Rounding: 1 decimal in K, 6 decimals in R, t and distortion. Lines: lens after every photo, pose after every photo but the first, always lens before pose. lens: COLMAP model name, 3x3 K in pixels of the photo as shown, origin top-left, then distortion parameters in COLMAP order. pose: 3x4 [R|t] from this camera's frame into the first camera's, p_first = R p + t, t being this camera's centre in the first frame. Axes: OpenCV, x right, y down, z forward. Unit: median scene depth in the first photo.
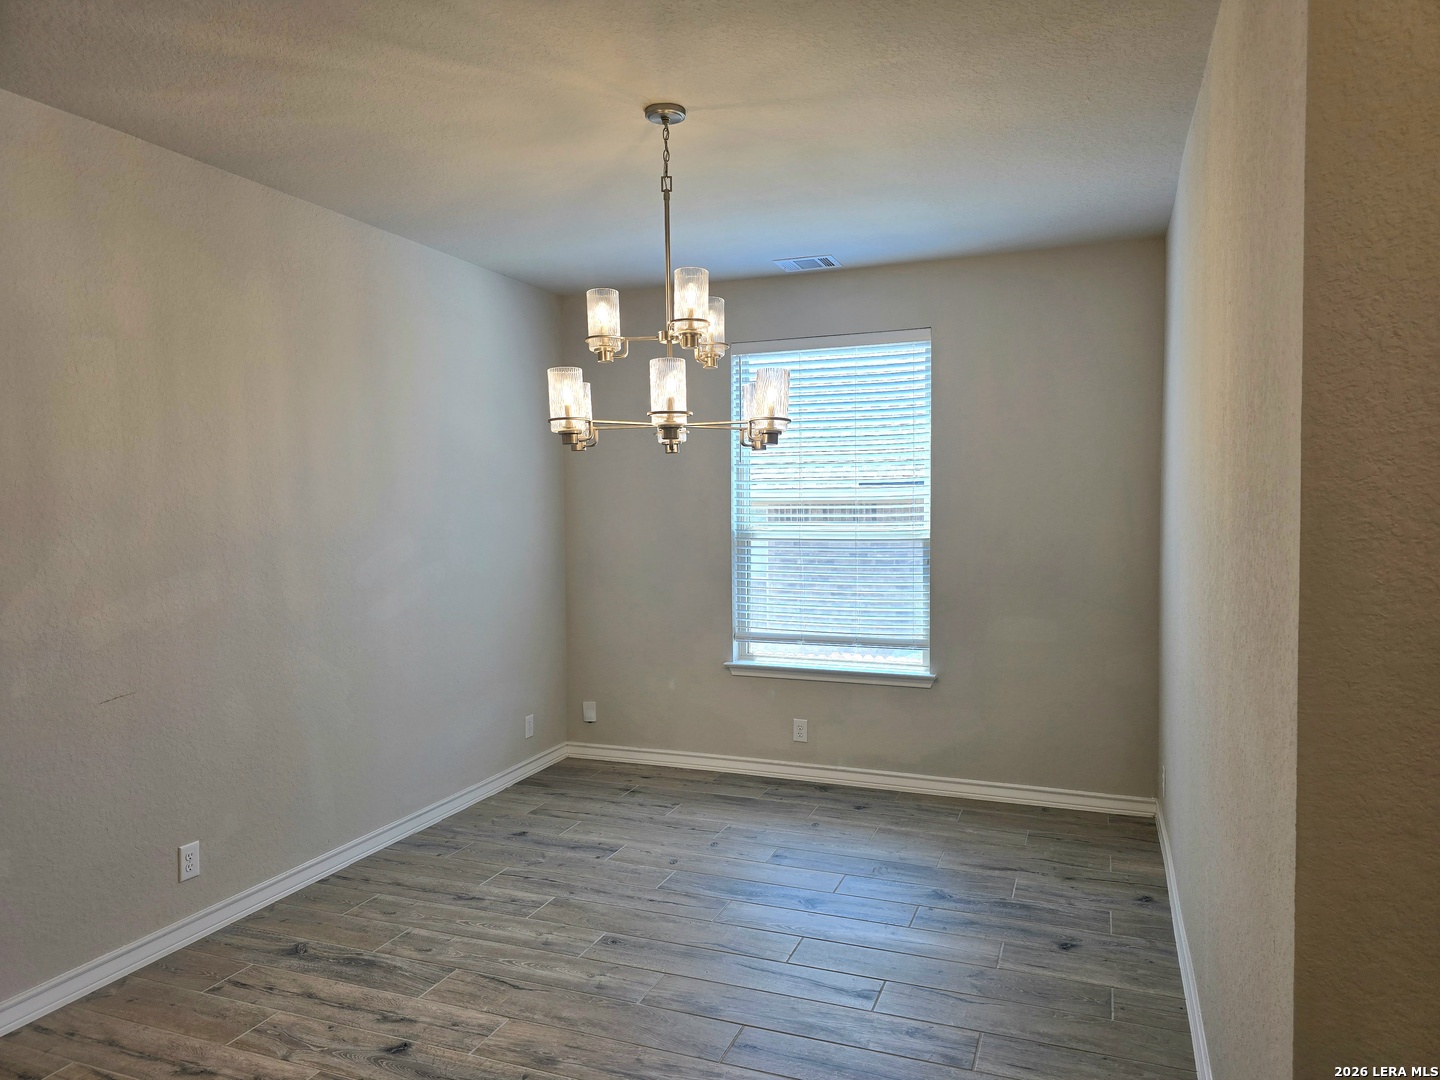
lens RADIAL K [[966.3, 0, 717.5], [0, 966.3, 540.7], [0, 0, 1]] dist [0.060313, -0.055393]
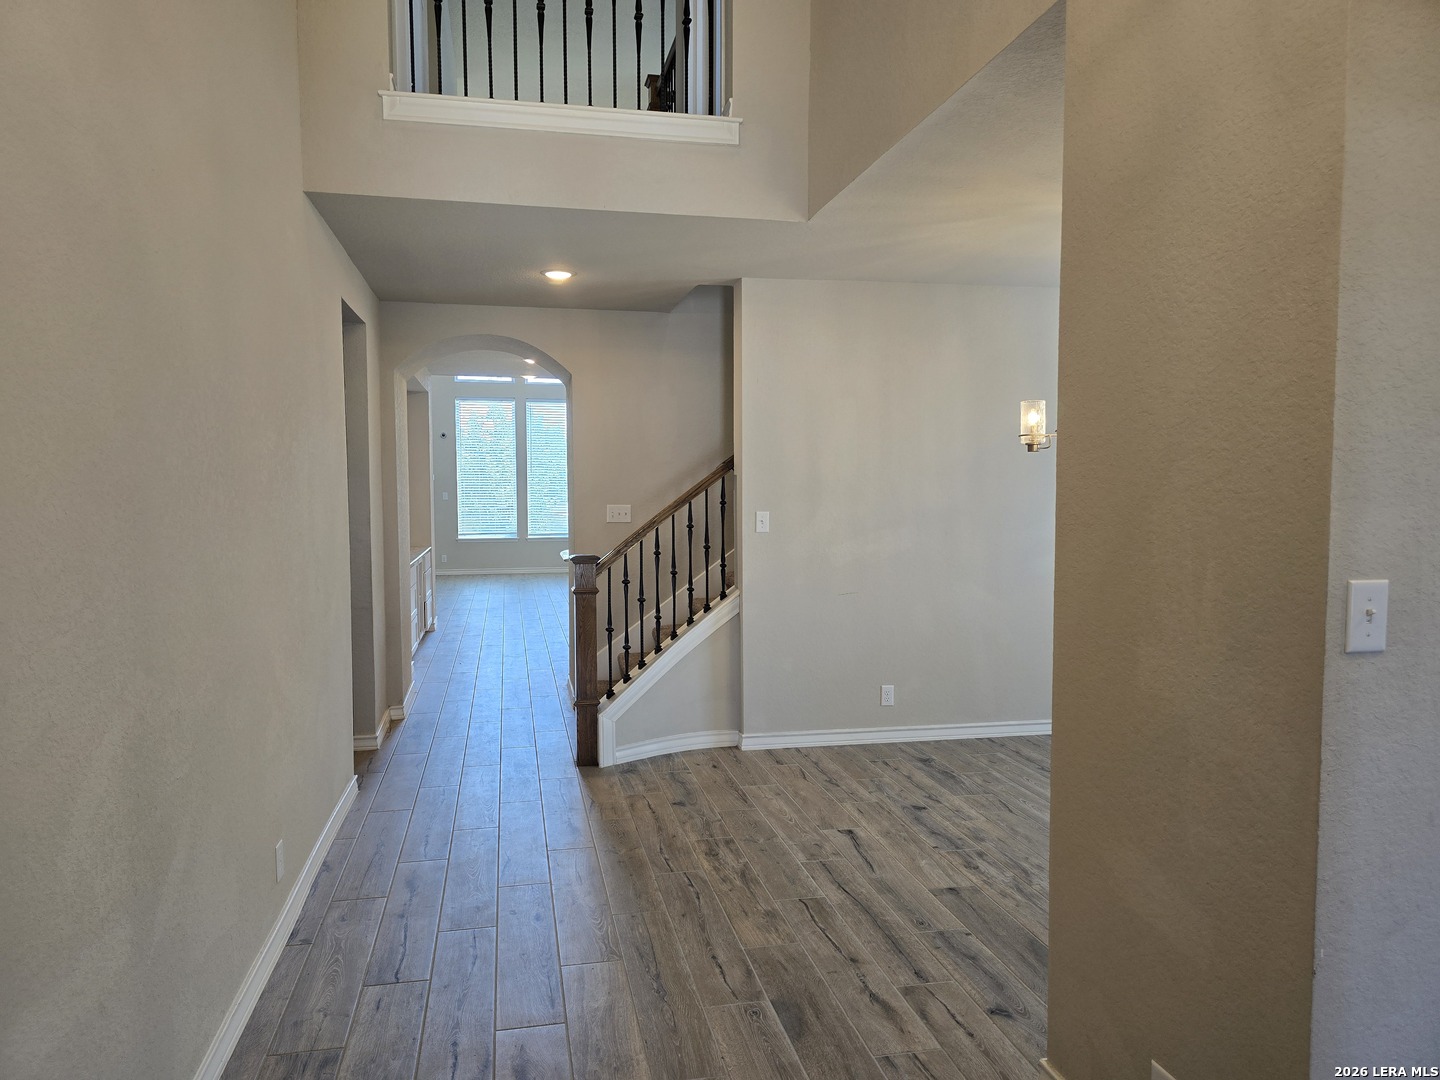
lens RADIAL K [[966.3, 0, 716.3], [0, 966.3, 540.5], [0, 0, 1]] dist [0.060313, -0.055393]
pose [[0.550619, 0.057586, -0.832768, 0.764354], [-0.037886, 0.998314, 0.043983, -0.010463], [0.833896, 0.007332, 0.551872, -0.212185]]
